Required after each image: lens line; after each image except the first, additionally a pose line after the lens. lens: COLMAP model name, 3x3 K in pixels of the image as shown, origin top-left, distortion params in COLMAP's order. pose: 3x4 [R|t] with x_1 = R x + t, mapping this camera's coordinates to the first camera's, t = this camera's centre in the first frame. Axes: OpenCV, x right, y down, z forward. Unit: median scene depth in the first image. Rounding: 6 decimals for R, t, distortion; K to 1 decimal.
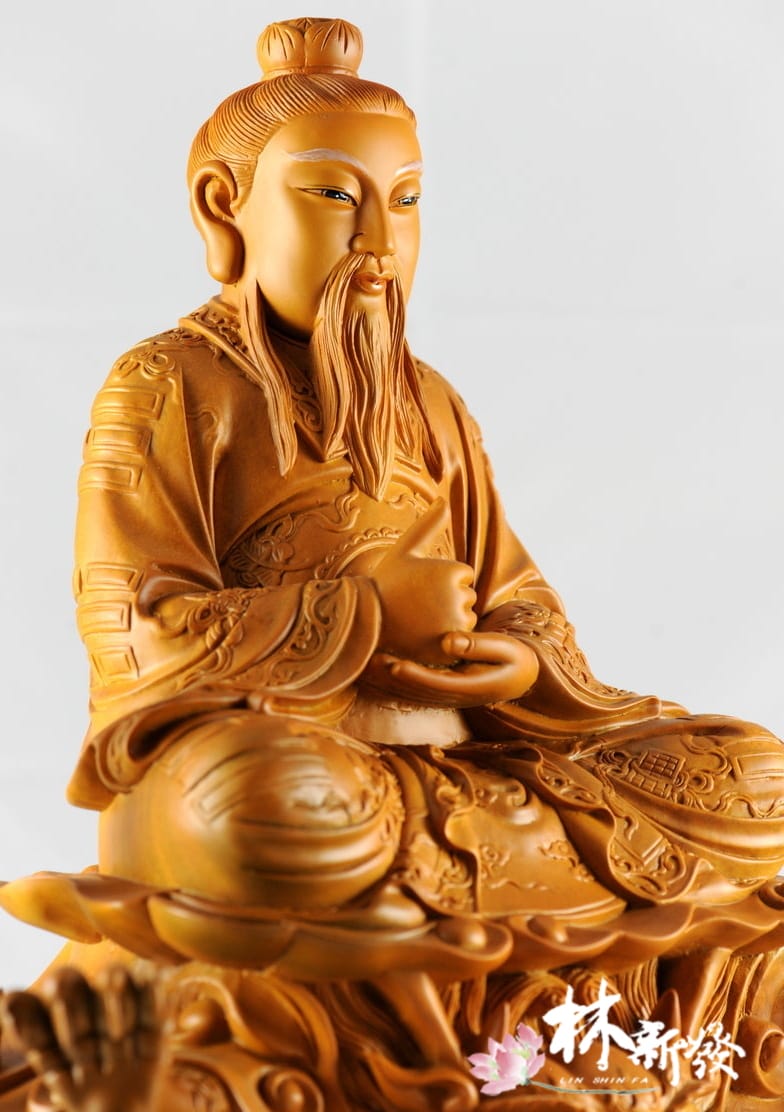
lens RADIAL K [[3915.6, 0, 394.3], [0, 3915.6, 553.2], [0, 0, 1]] dist [-0.066082, 0.000000]
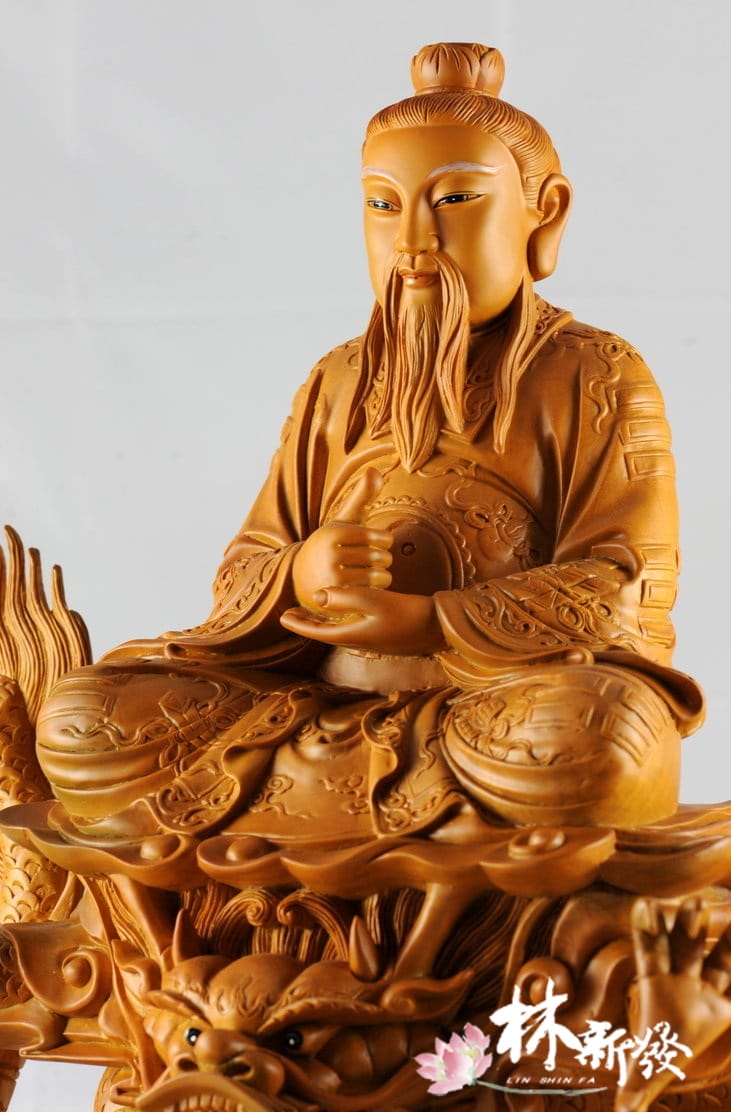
lens RADIAL K [[3574.9, 0, 369.5], [0, 3574.9, 557.1], [0, 0, 1]] dist [-0.122495, 0.000000]
pose [[0.393038, -0.015781, -0.919387, 0.948492], [0.022170, 0.999725, -0.007683, 0.018904], [0.919255, -0.017363, 0.393279, 0.595832]]
